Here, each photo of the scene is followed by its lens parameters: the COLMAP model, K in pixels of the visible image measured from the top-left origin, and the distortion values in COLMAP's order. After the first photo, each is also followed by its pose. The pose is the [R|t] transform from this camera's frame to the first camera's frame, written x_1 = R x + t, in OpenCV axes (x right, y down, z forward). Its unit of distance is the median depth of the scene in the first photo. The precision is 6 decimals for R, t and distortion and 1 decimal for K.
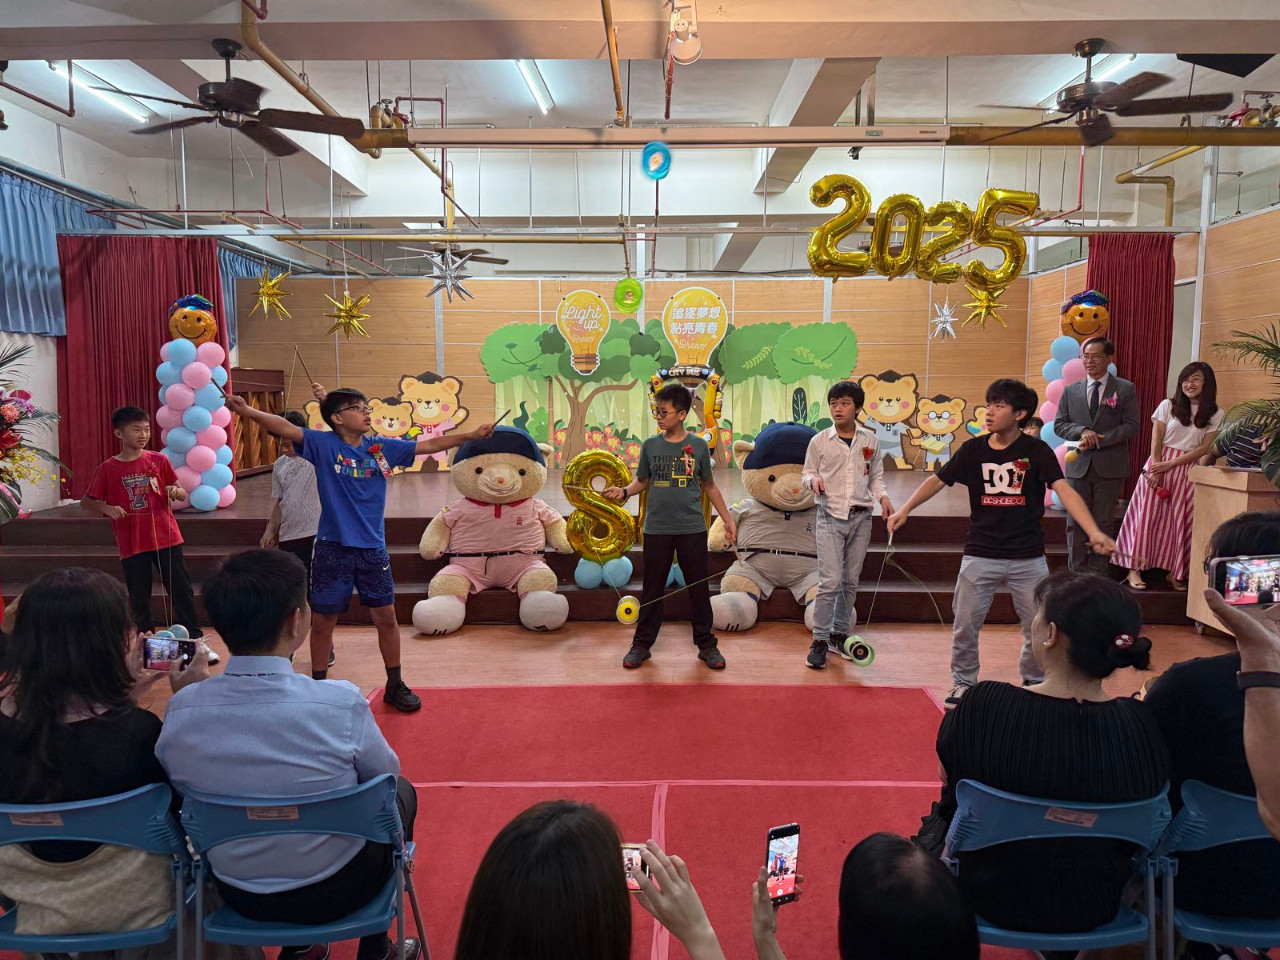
lens RADIAL K [[907.5, 0, 636.1], [0, 907.5, 481.6], [0, 0, 1]] dist [0.184177, -0.363492]
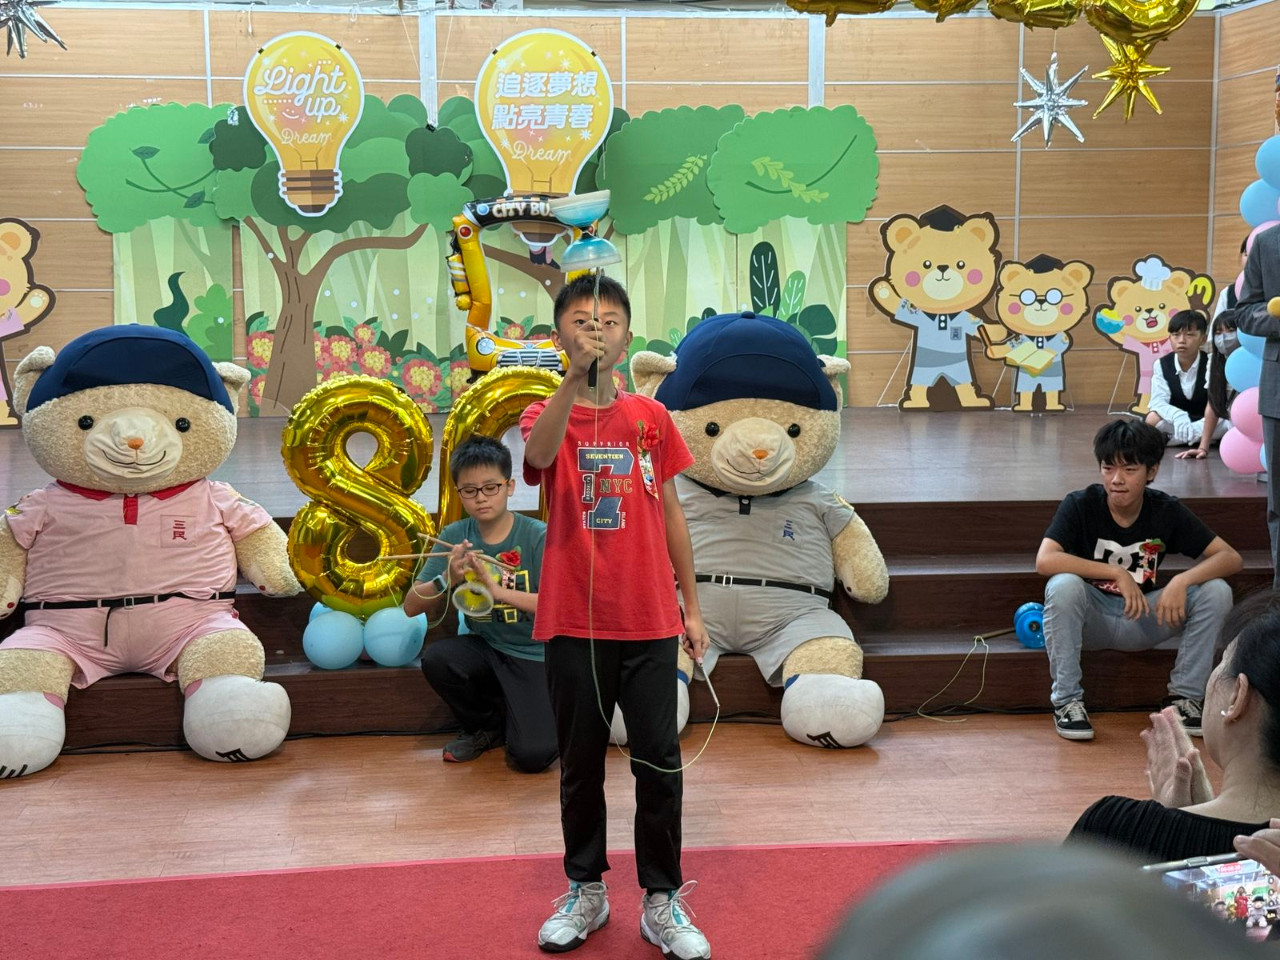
lens RADIAL K [[1928.4, 0, 644.5], [0, 1928.4, 476.1], [0, 0, 1]] dist [0.157288, -0.117703]
pose [[0.993331, -0.019620, 0.113617, -0.002902], [0.017686, 0.999681, 0.018006, 0.001663], [-0.113934, -0.015877, 0.993361, -0.012811]]
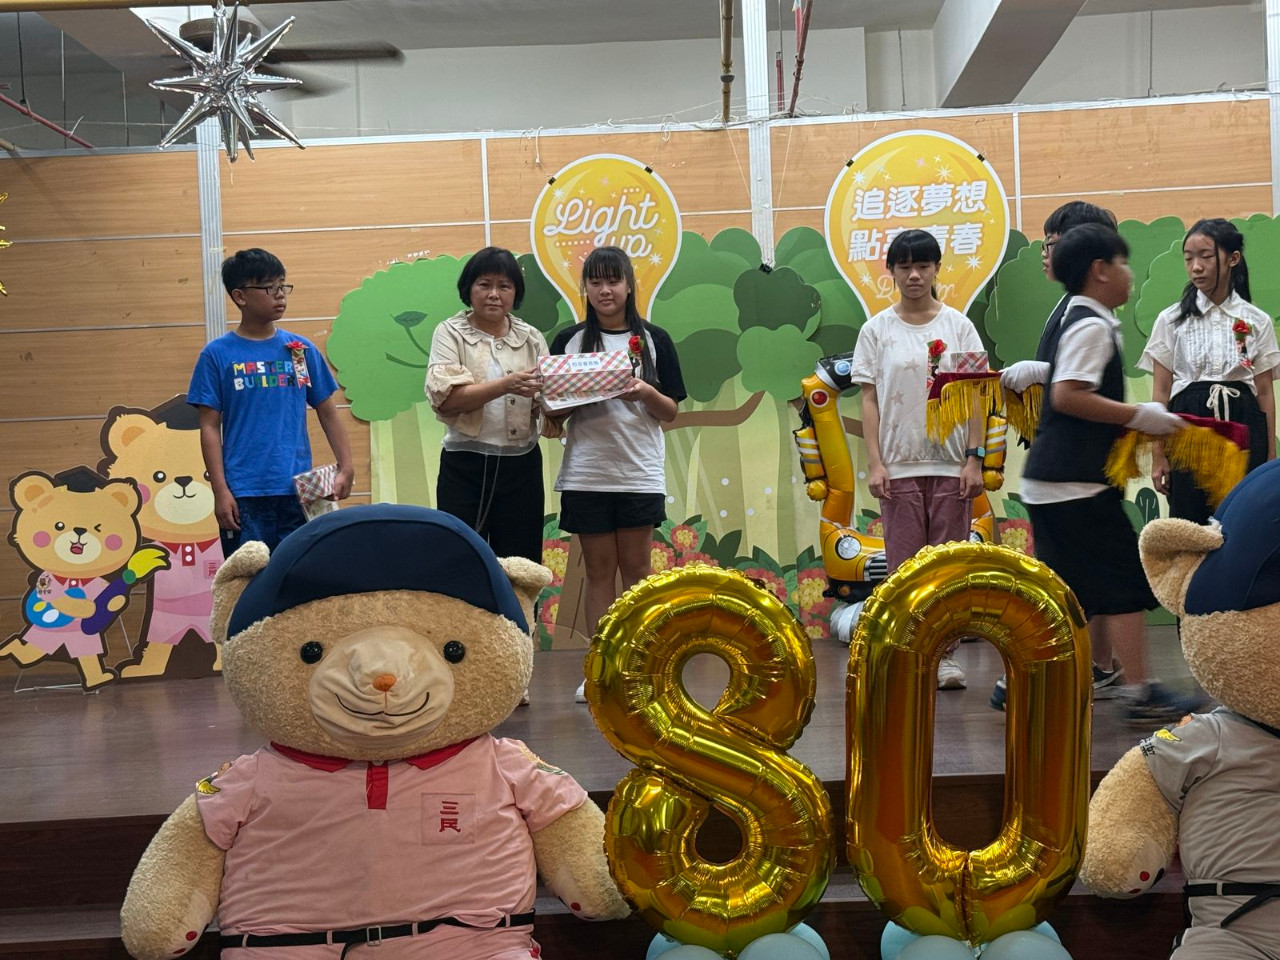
lens RADIAL K [[2099.6, 0, 648.5], [0, 2099.6, 472.2], [0, 0, 1]] dist [0.168297, -0.160534]
pose [[0.998775, -0.042650, -0.025089, -0.030540], [0.039832, 0.993807, -0.103740, 0.004193], [0.029358, 0.102614, 0.994288, 0.226617]]
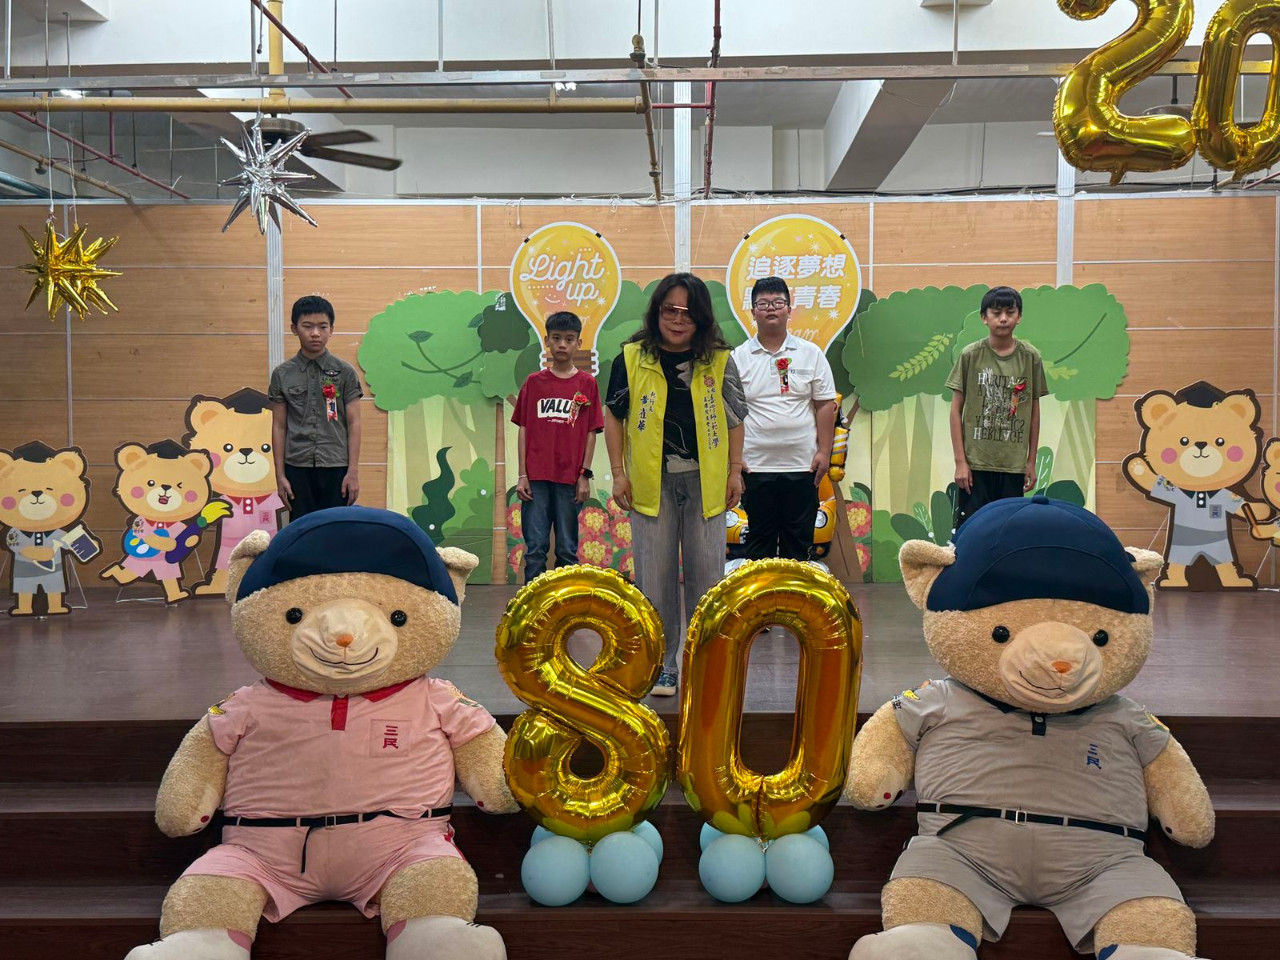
lens RADIAL K [[1559.6, 0, 650.8], [0, 1559.6, 481.6], [0, 0, 1]] dist [0.211615, -0.495750]
pose [[0.999849, -0.002789, -0.017151, 0.002614], [0.001677, 0.997917, -0.064496, -0.019990], [0.017295, 0.064457, 0.997771, 0.210647]]
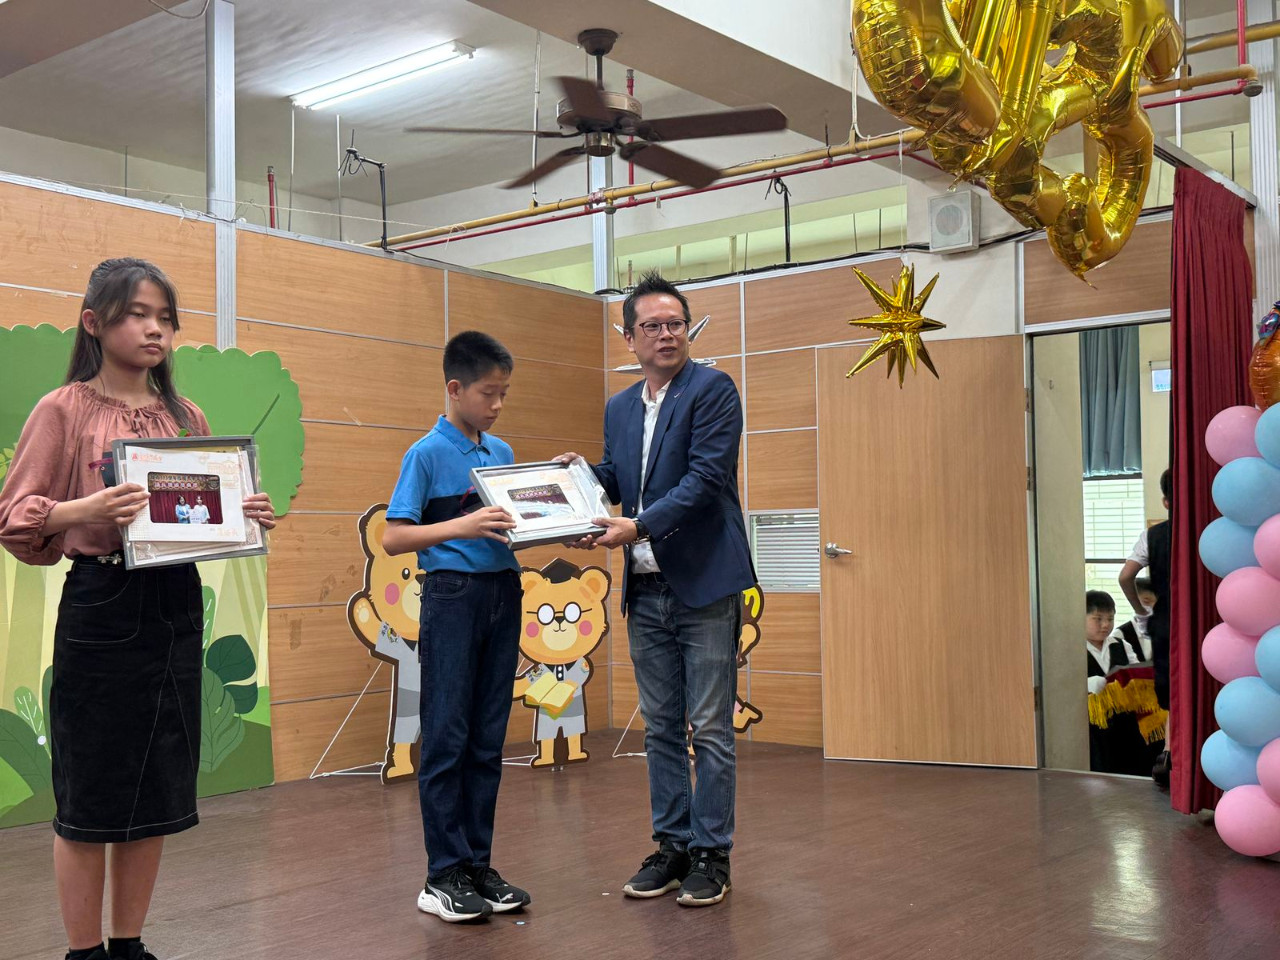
lens RADIAL K [[1461.5, 0, 640.0], [0, 1461.5, 480.0], [0, 0, 1]] dist [0.189169, -0.382498]
pose [[0.602622, 0.030063, 0.797461, -0.166747], [0.090419, 0.990283, -0.105659, -0.072137], [-0.792888, 0.135777, 0.594048, 0.731278]]
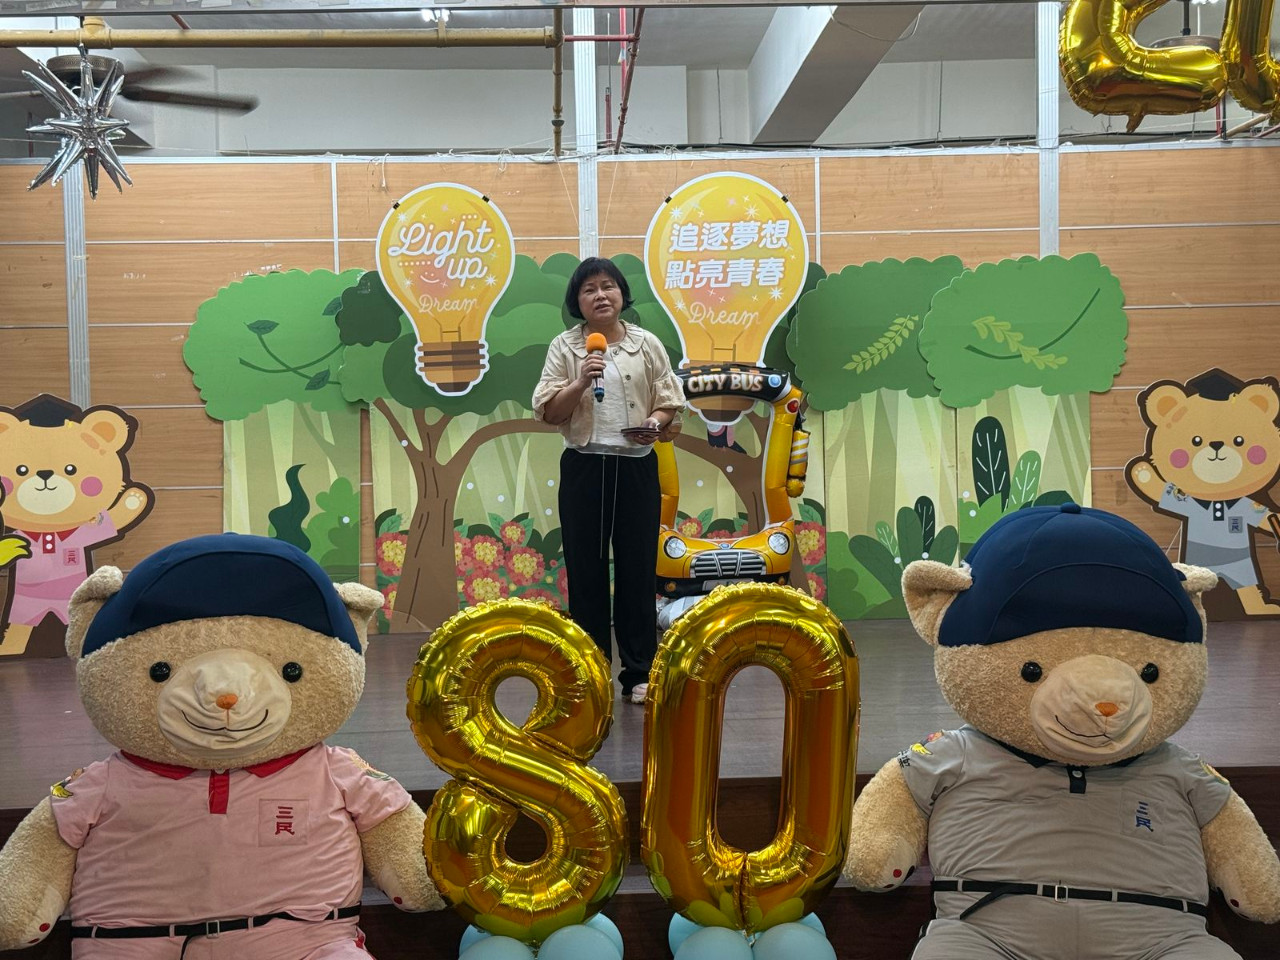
lens RADIAL K [[1930.1, 0, 638.9], [0, 1930.1, 485.6], [0, 0, 1]] dist [0.182242, -0.311907]
pose [[0.998436, -0.022258, 0.051285, -0.024619], [0.026082, 0.996832, -0.075139, -0.016511], [-0.049450, 0.076360, 0.995853, 0.207893]]
